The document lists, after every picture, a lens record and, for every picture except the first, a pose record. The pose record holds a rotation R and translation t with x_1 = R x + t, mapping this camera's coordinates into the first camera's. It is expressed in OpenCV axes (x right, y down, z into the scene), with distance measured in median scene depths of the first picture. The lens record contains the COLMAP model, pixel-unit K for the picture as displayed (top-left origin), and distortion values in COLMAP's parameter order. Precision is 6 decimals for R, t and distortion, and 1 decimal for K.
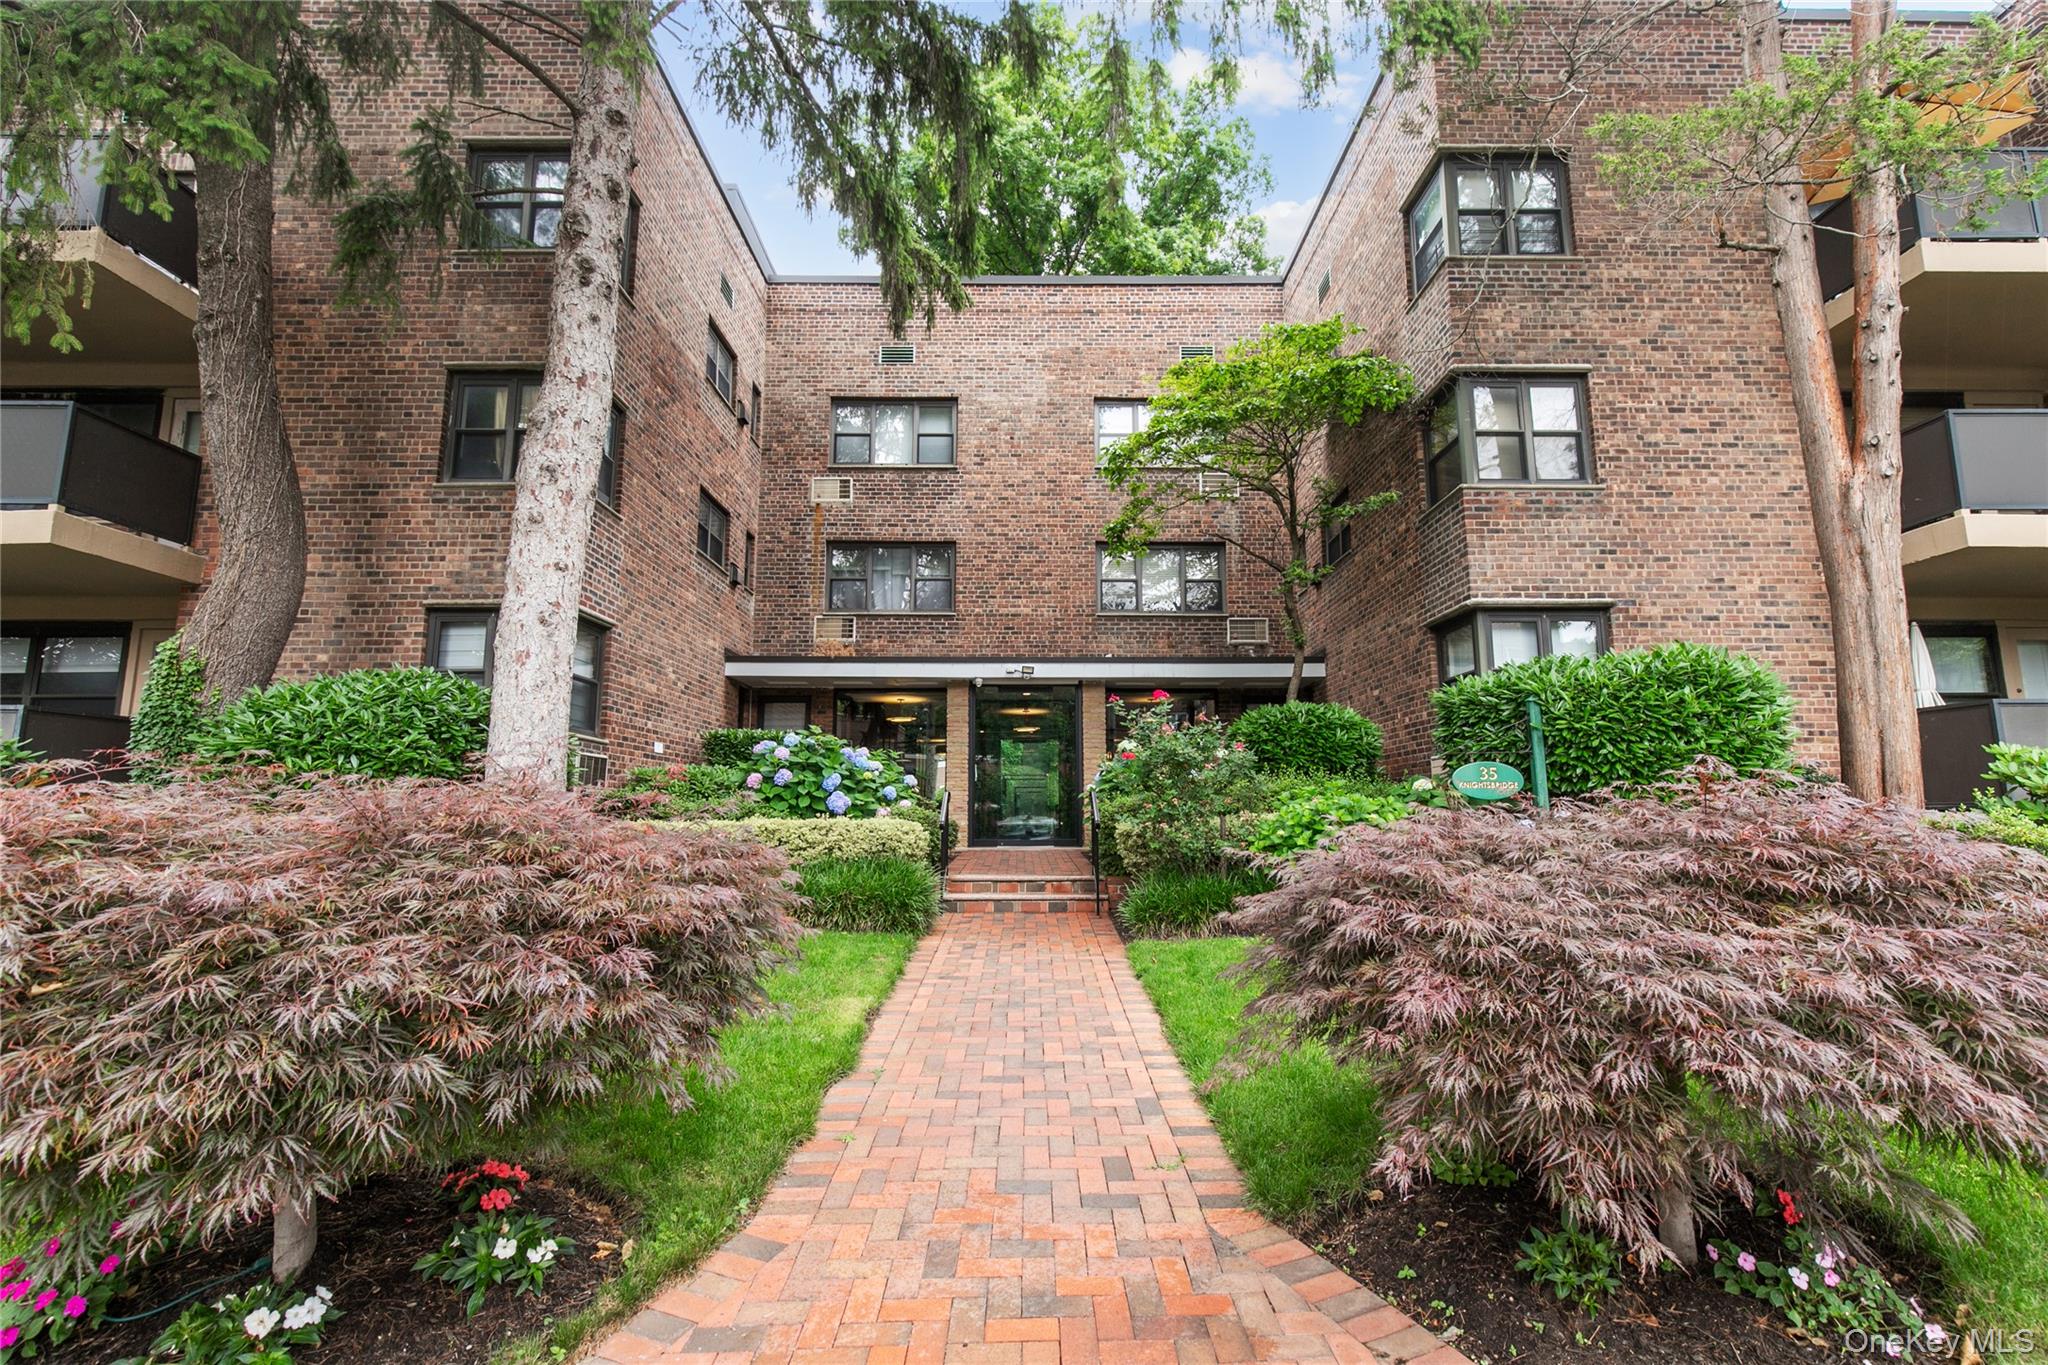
lens RADIAL K [[915.4, 0, 1031.9], [0, 915.4, 677.7], [0, 0, 1]] dist [0.000672, -0.000173]
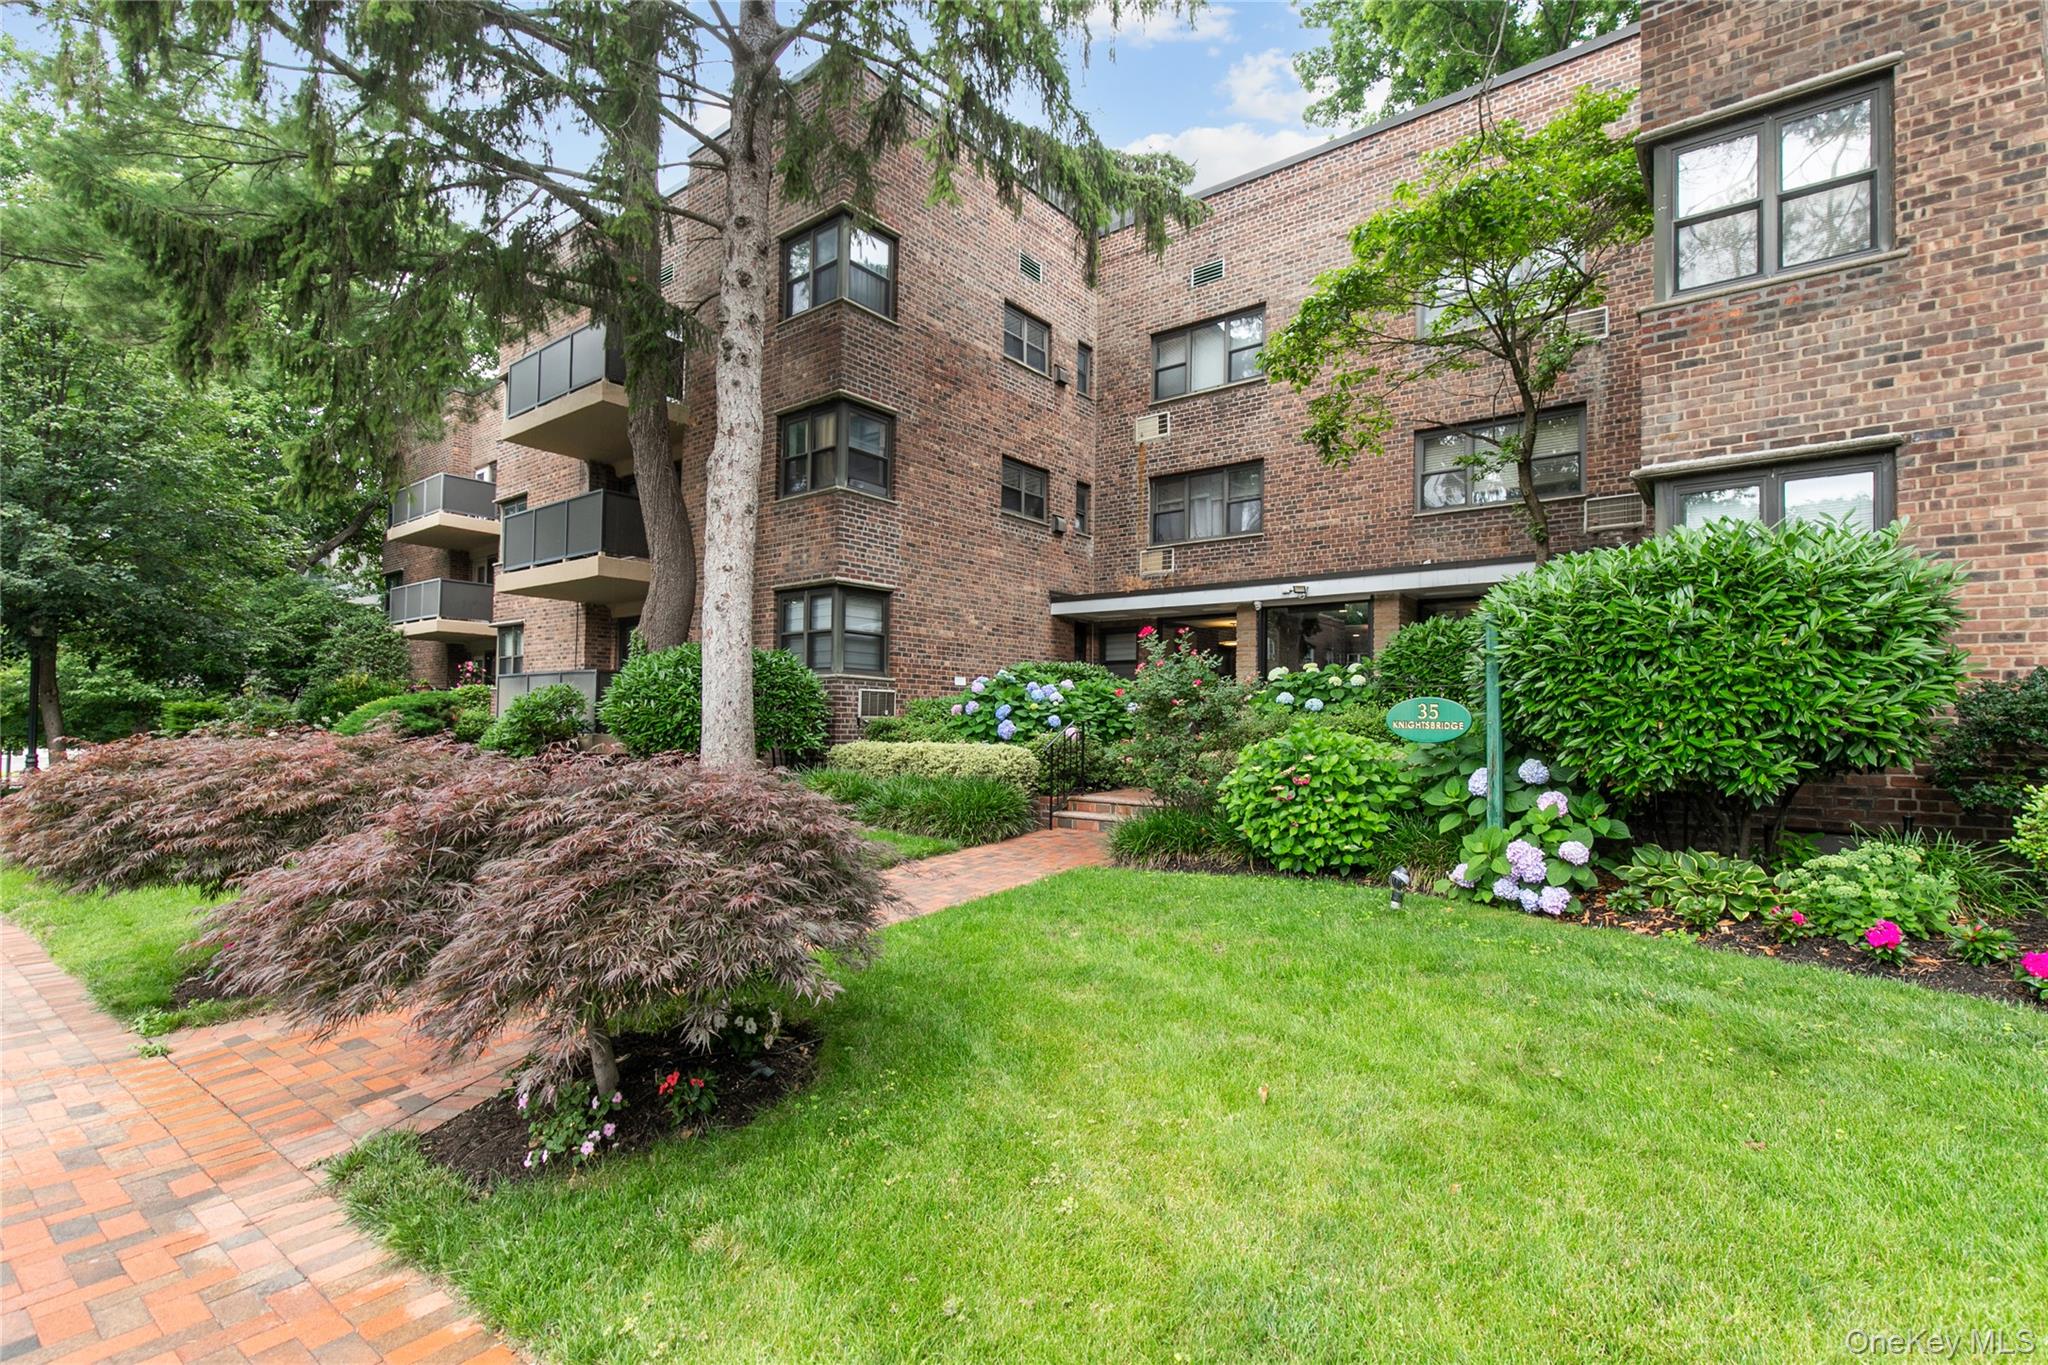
lens RADIAL K [[919.6, 0, 1026.8], [0, 919.6, 695.1], [0, 0, 1]] dist [-0.000094, -0.000403]
pose [[0.787038, -0.009446, -0.616832, 0.528247], [0.080660, 0.992875, 0.087713, -0.008801], [0.611608, -0.118787, 0.782192, 0.094568]]
